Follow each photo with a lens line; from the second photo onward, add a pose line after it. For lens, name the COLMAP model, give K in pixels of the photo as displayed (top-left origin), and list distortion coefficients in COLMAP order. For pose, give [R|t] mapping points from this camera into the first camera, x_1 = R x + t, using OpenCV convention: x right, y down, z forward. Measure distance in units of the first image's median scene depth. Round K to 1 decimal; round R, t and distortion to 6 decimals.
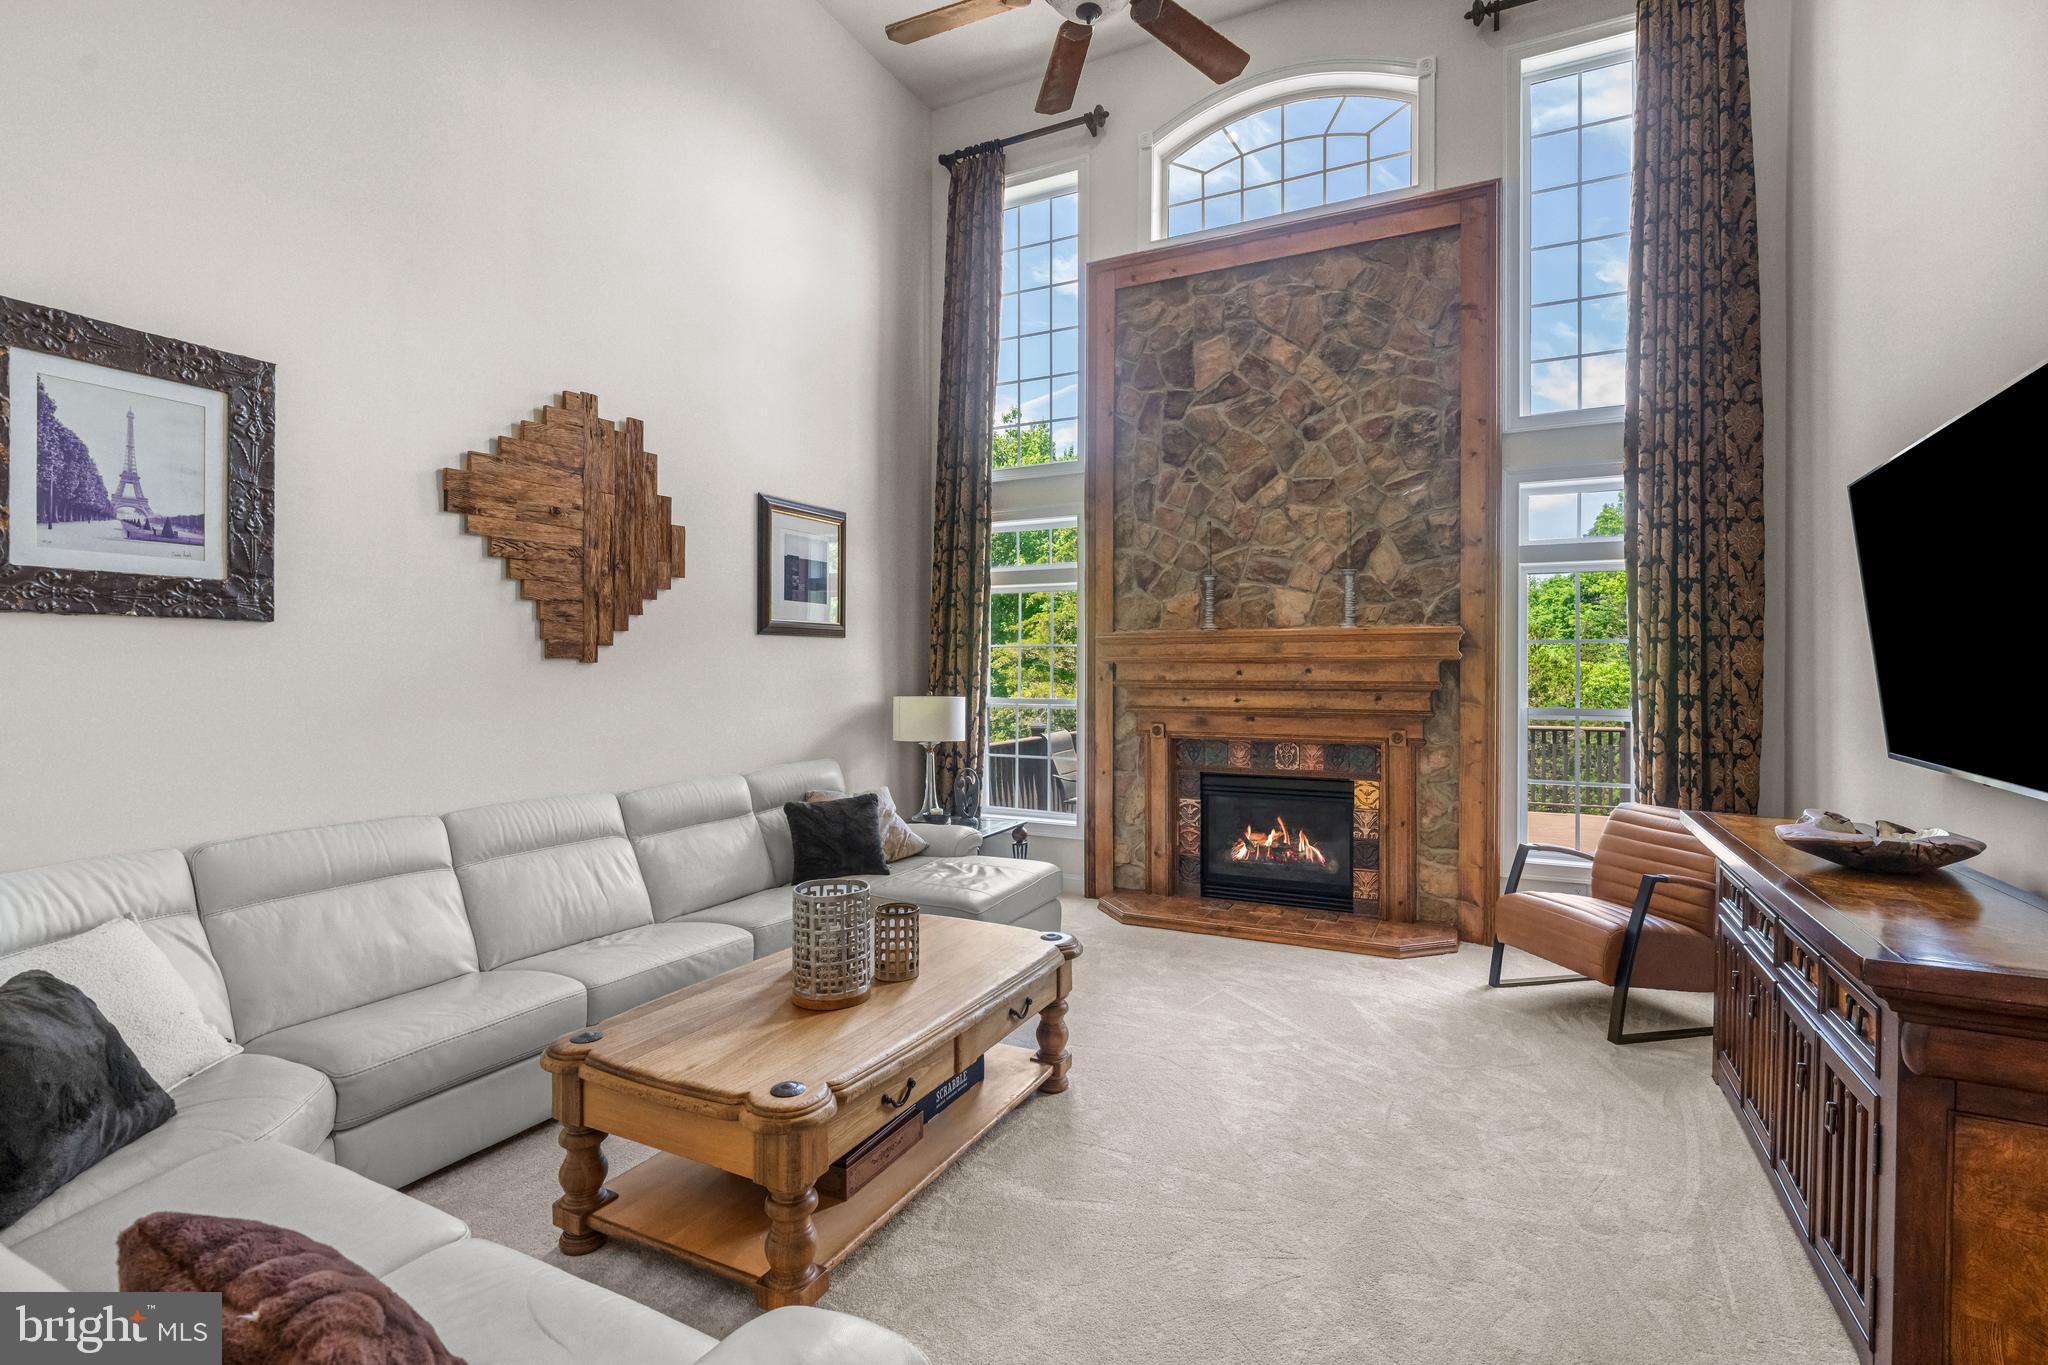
lens RADIAL K [[993.6, 0, 1028.3], [0, 993.6, 681.7], [0, 0, 1]] dist [-0.000846, 0.001547]
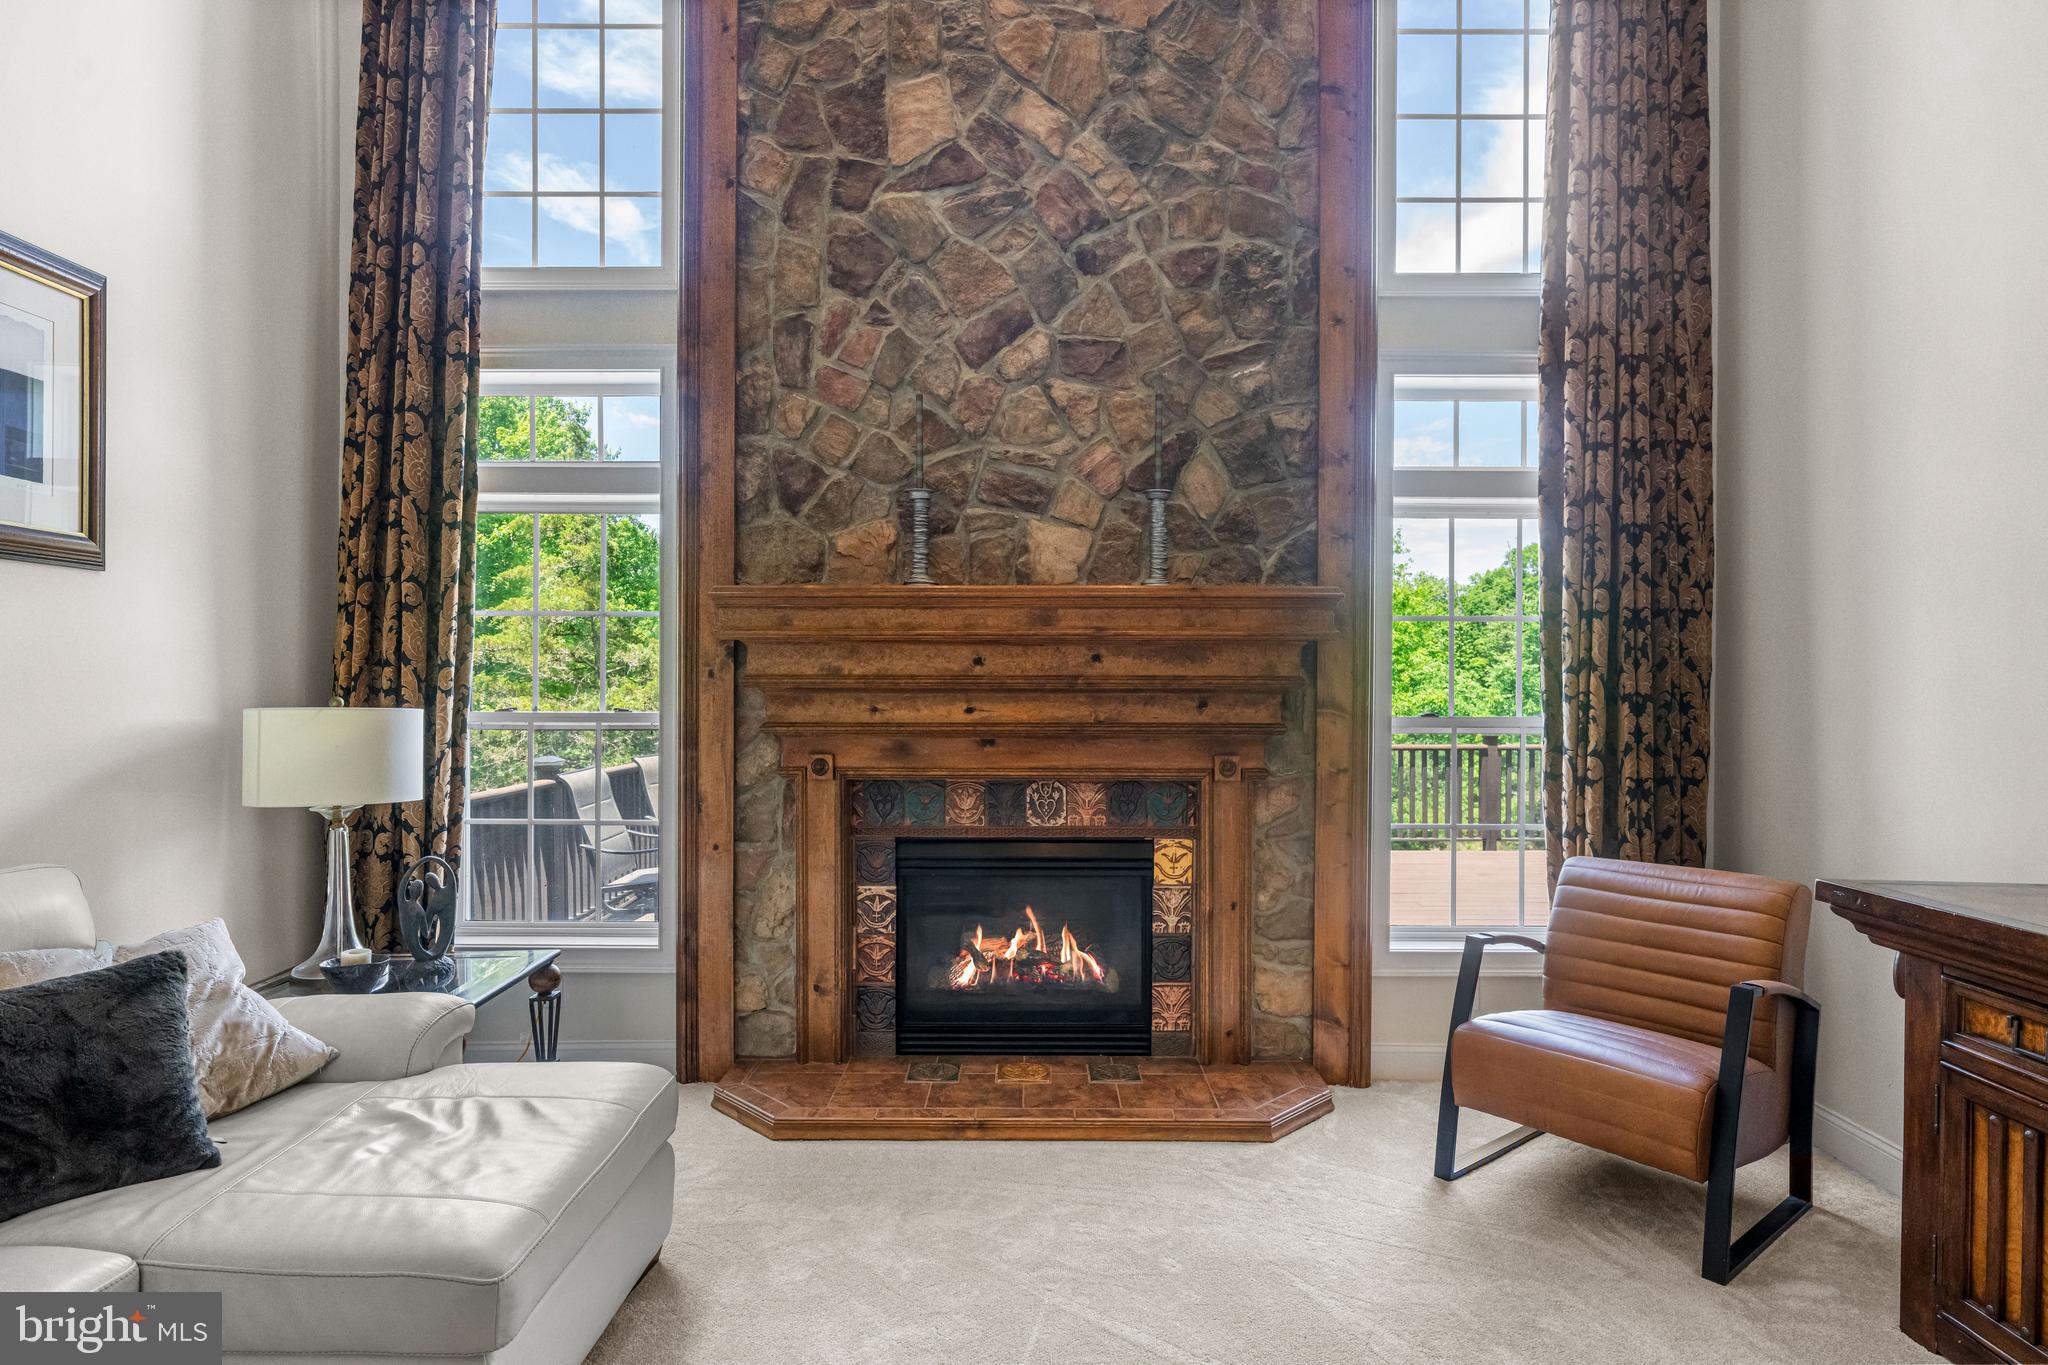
lens RADIAL K [[1102.5, 0, 1027.6], [0, 1102.5, 694.2], [0, 0, 1]] dist [0.003024, -0.001035]
pose [[0.893187, -0.001166, 0.449685, -0.047595], [0.004177, 0.999975, -0.005702, 0.013744], [-0.449667, 0.006972, 0.893169, 0.434931]]
